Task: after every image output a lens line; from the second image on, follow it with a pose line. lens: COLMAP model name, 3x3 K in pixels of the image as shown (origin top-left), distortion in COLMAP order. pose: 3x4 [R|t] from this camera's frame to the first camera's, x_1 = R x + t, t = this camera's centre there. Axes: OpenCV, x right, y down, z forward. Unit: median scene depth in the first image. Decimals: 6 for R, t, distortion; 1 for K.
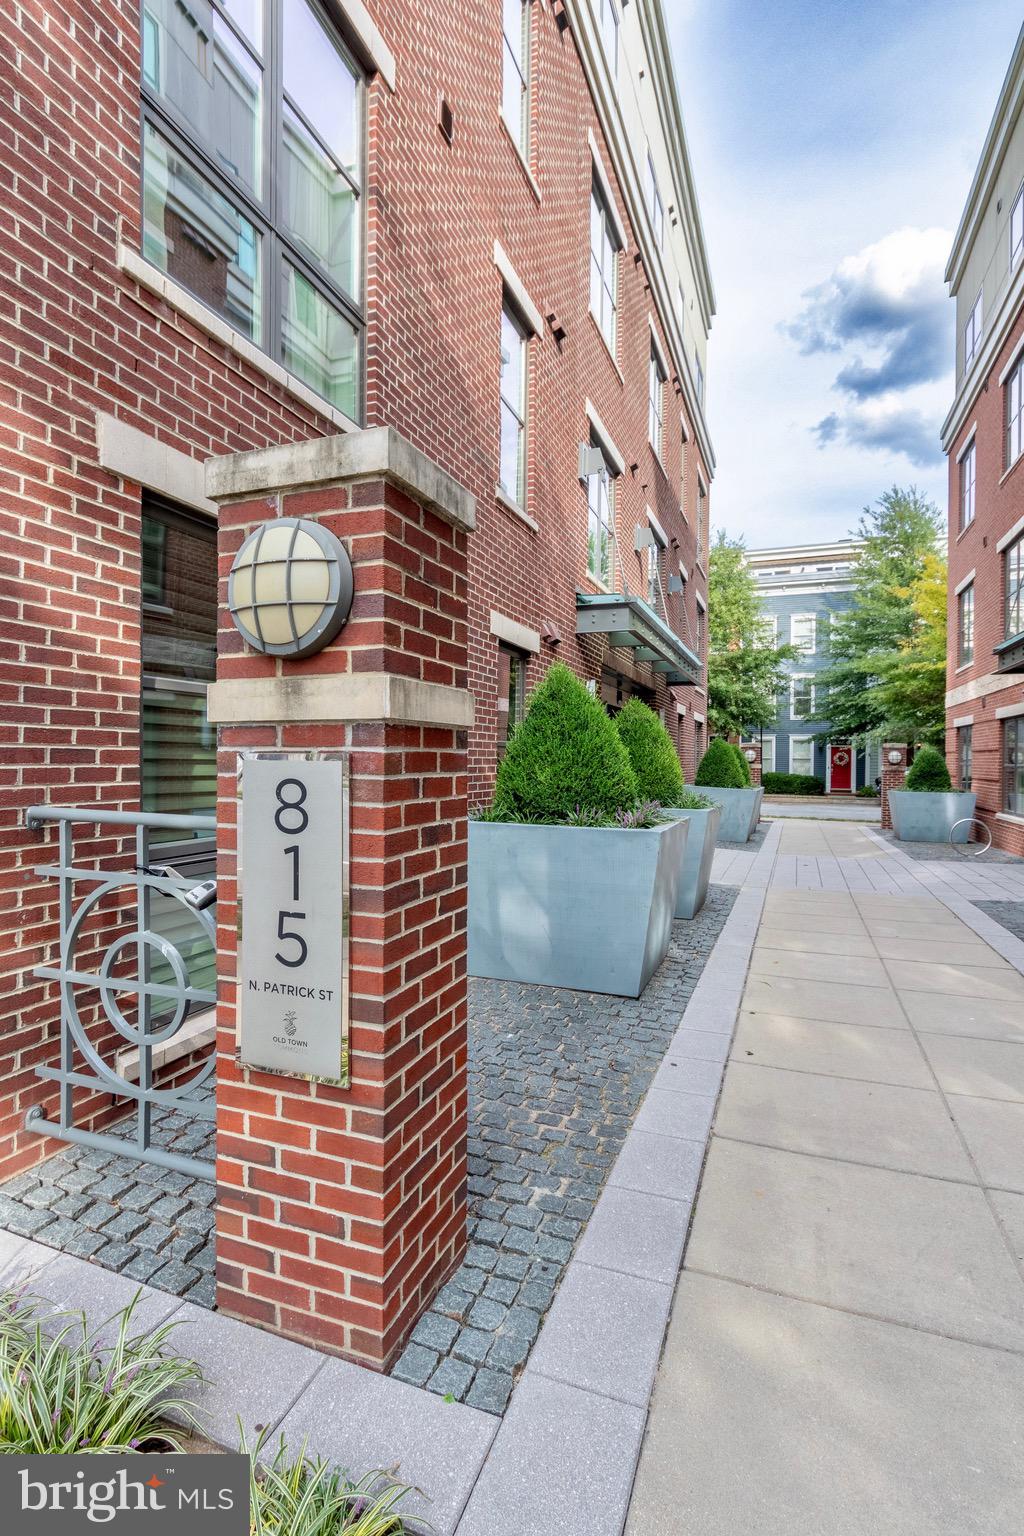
lens RADIAL K [[781.5, 0, 485.4], [0, 781.5, 767.7], [0, 0, 1]] dist [0.007031, -0.001129]
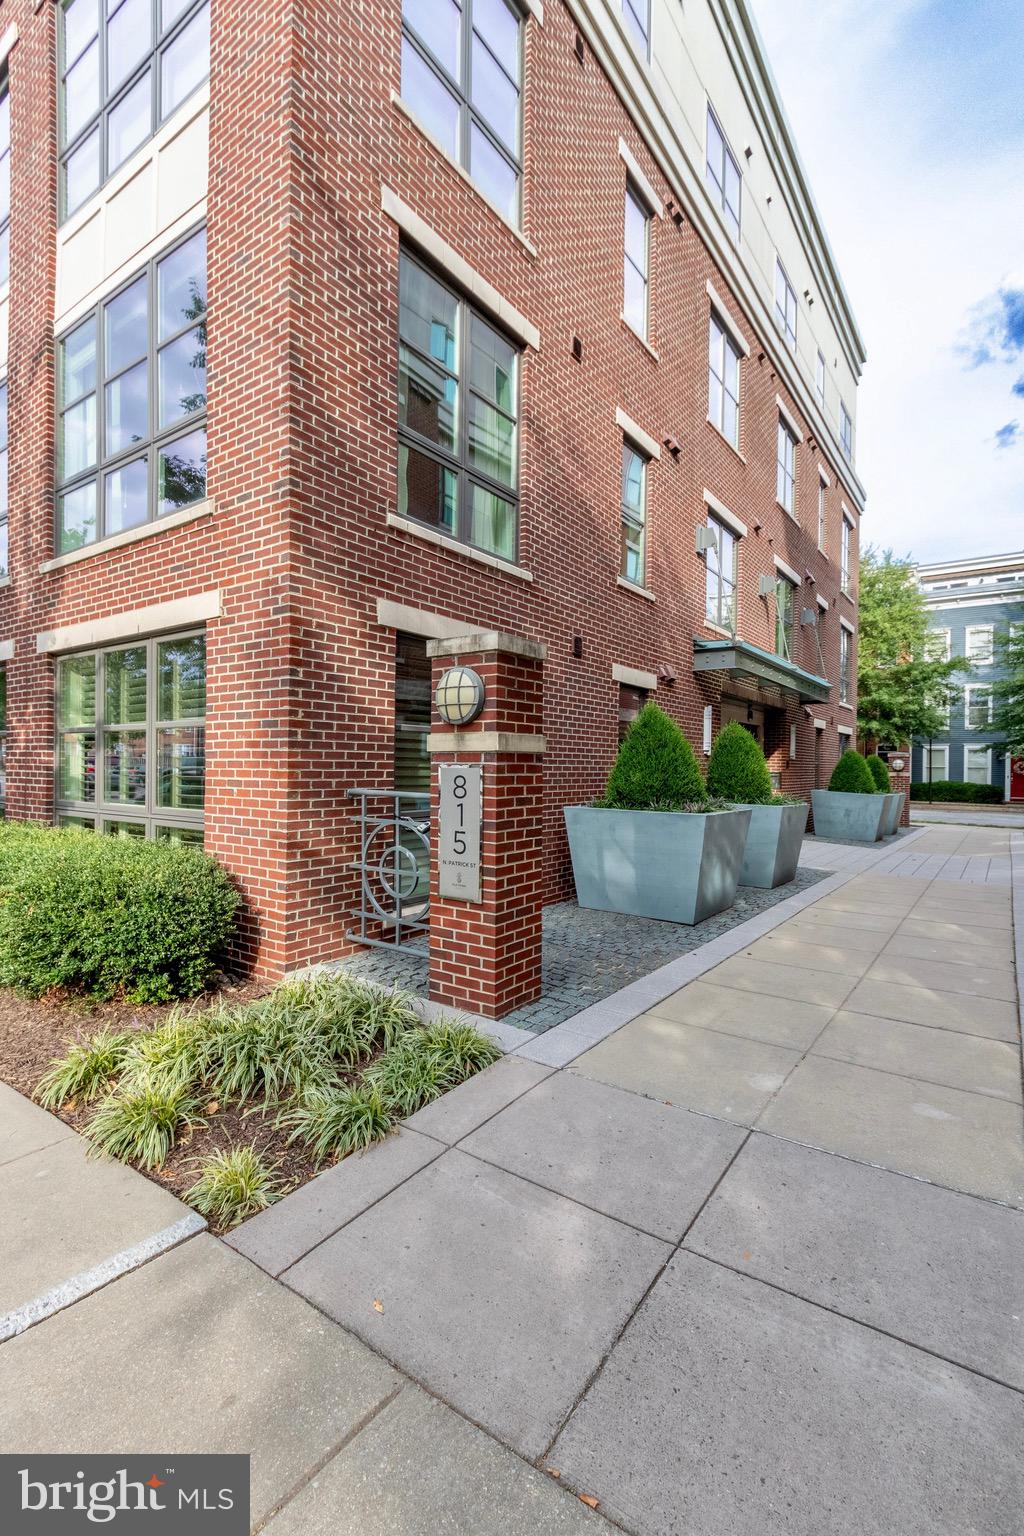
lens RADIAL K [[703.4, 0, 480.3], [0, 703.4, 769.4], [0, 0, 1]] dist [0.006536, -0.001390]
pose [[0.965777, 0.003372, -0.259351, 0.219914], [-0.005282, 0.999964, -0.006667, 0.005690], [0.259319, 0.007809, 0.965760, -0.632674]]
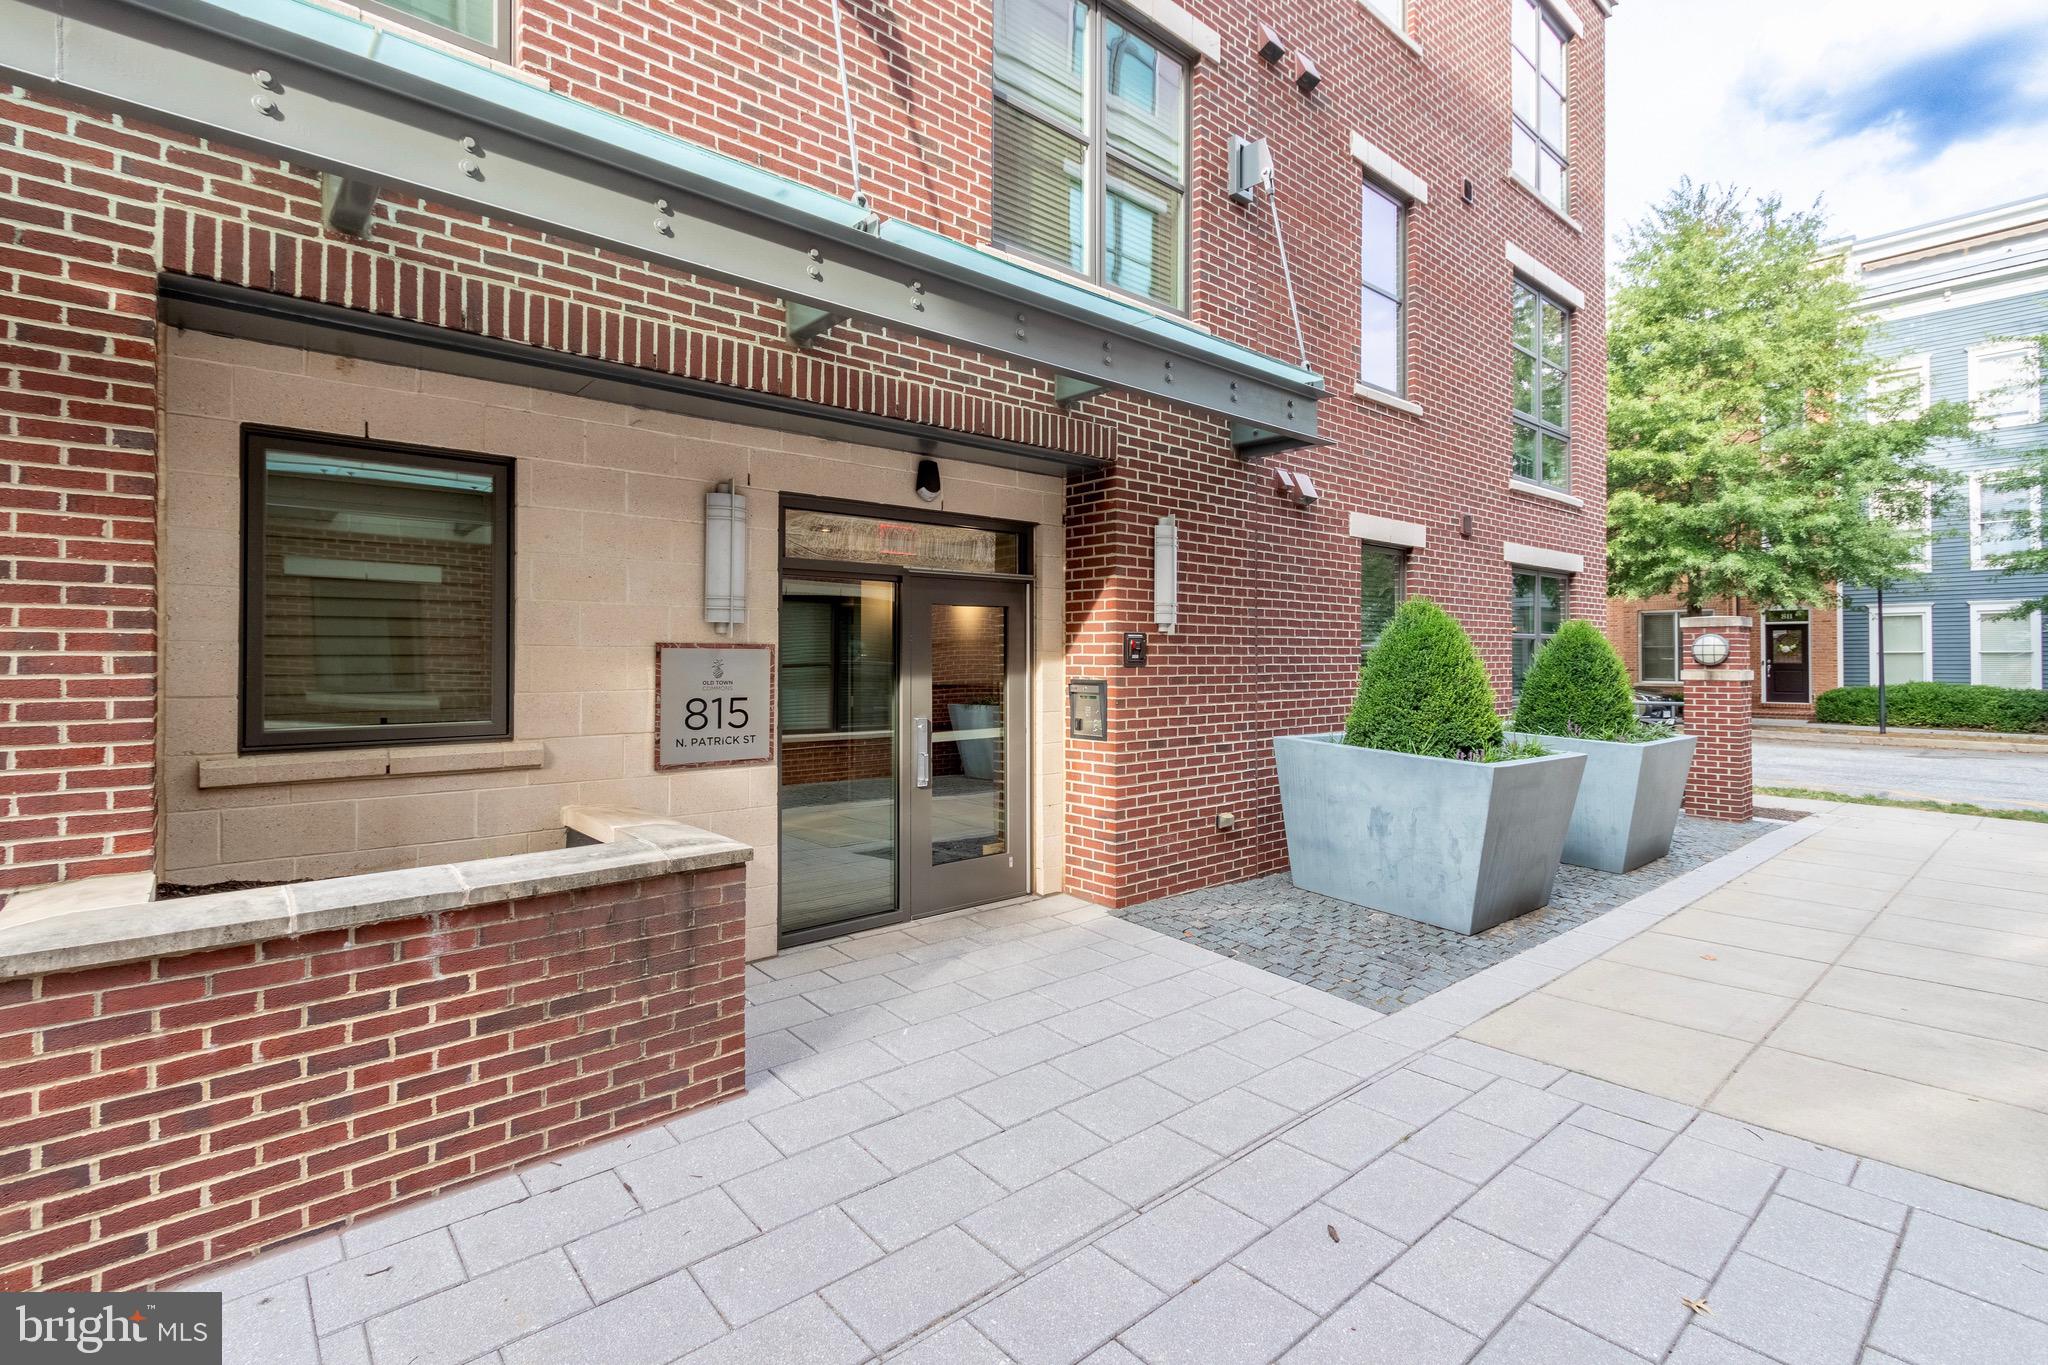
lens RADIAL K [[937.9, 0, 1012.4], [0, 937.9, 653.1], [0, 0, 1]] dist [0.006536, -0.001390]
pose [[0.889832, -0.012331, -0.456121, 1.628622], [0.004113, 0.999811, -0.019004, -0.034582], [0.456269, 0.015035, 0.889715, 2.824331]]
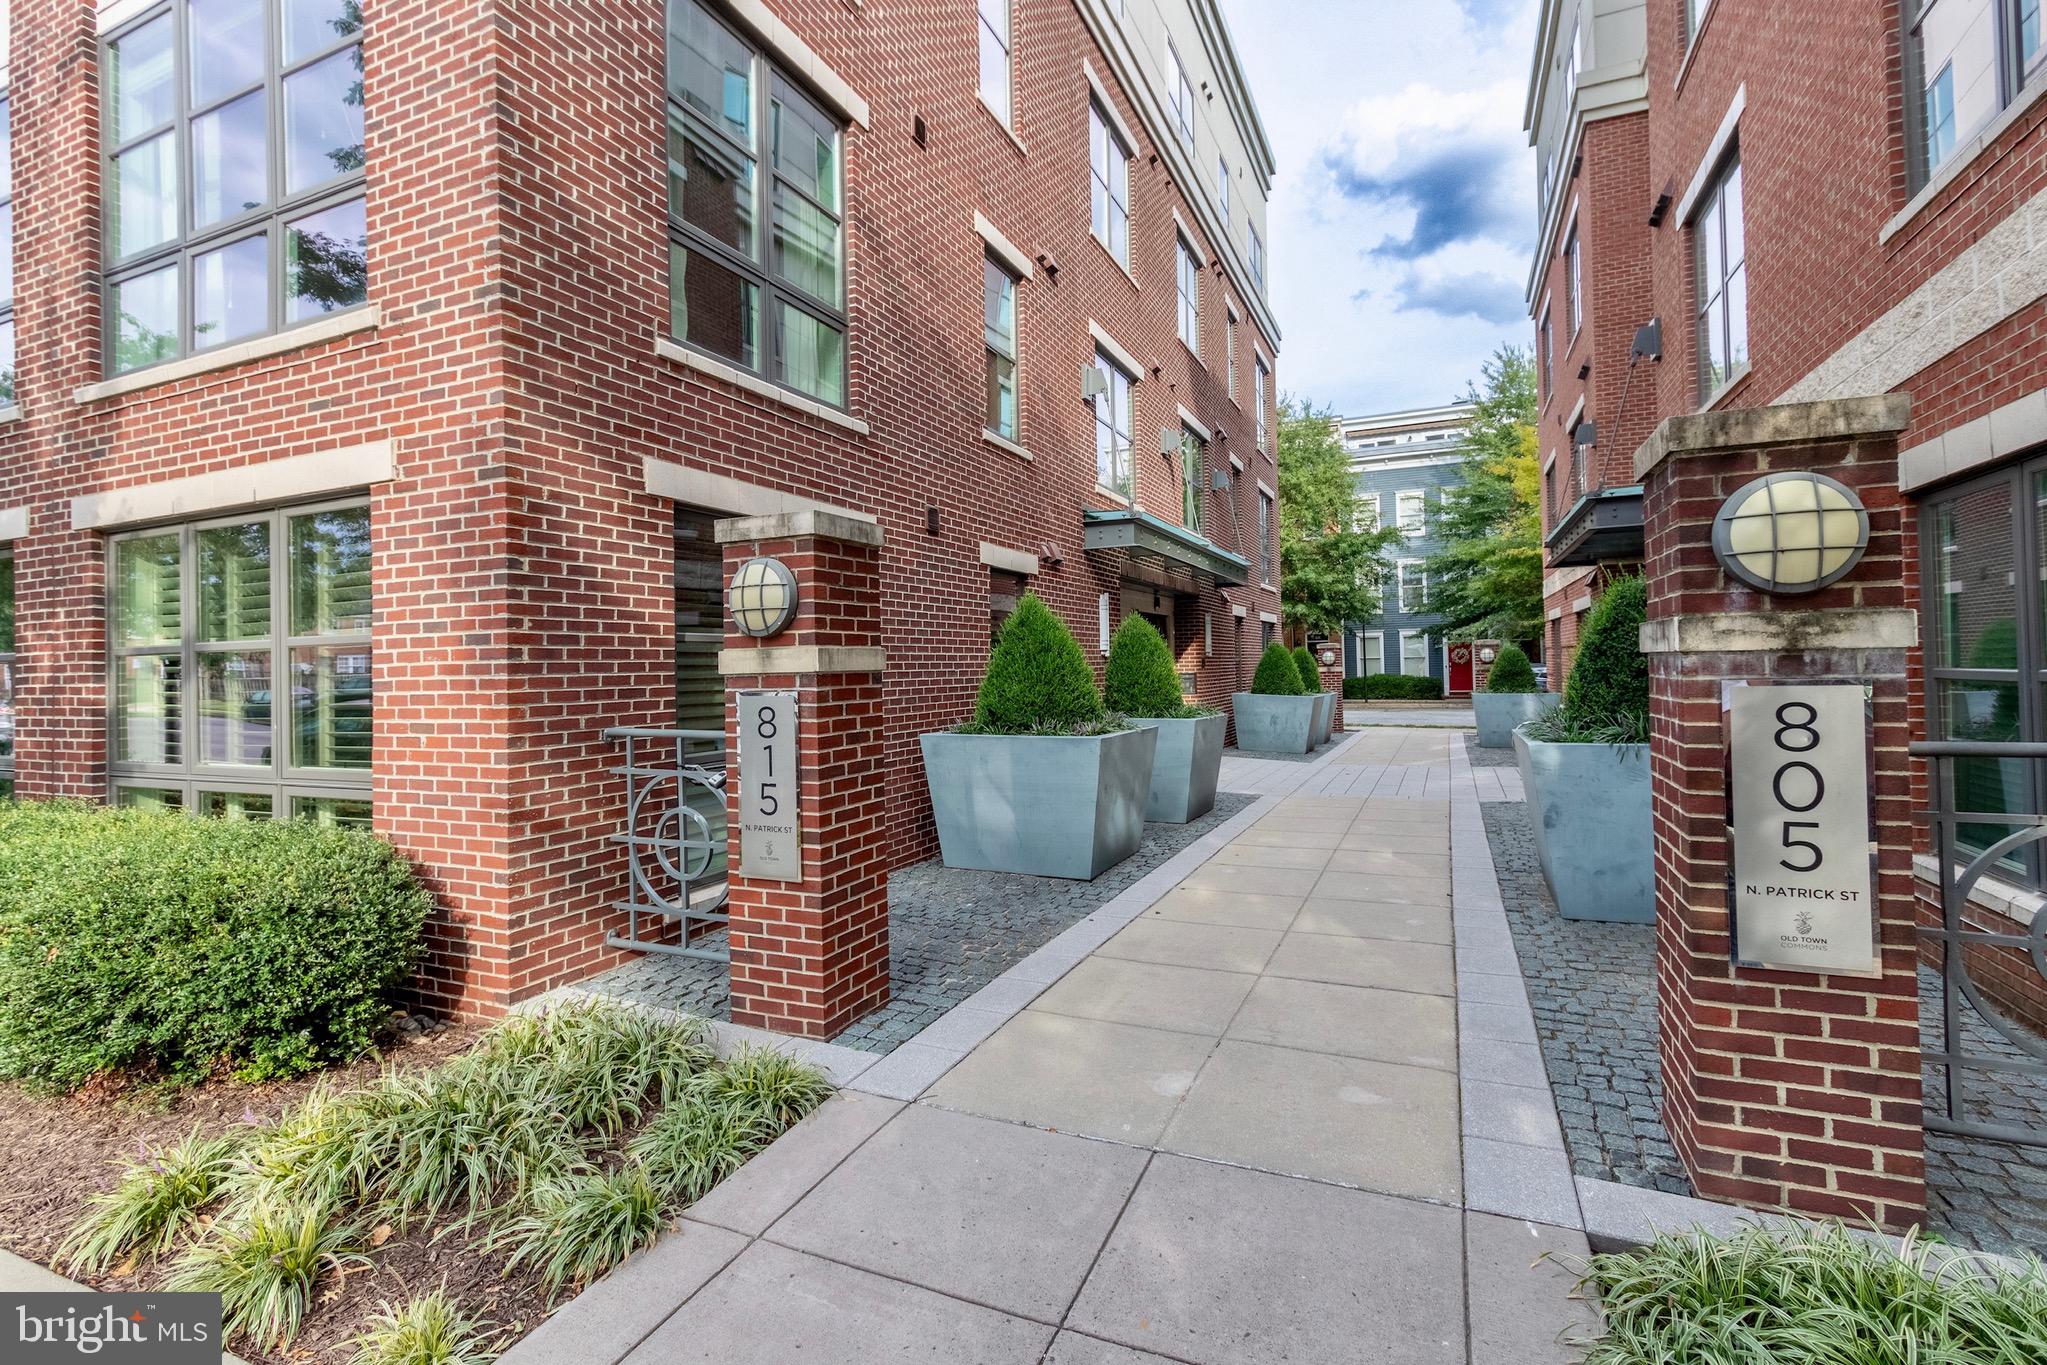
lens RADIAL K [[937.4, 0, 1027.5], [0, 937.4, 652.7], [0, 0, 1]] dist [0.006536, -0.001390]
pose [[0.998727, -0.029482, -0.040941, 0.248712], [0.028438, 0.999261, -0.025866, -0.020865], [0.041673, 0.024669, 0.998827, -0.628837]]
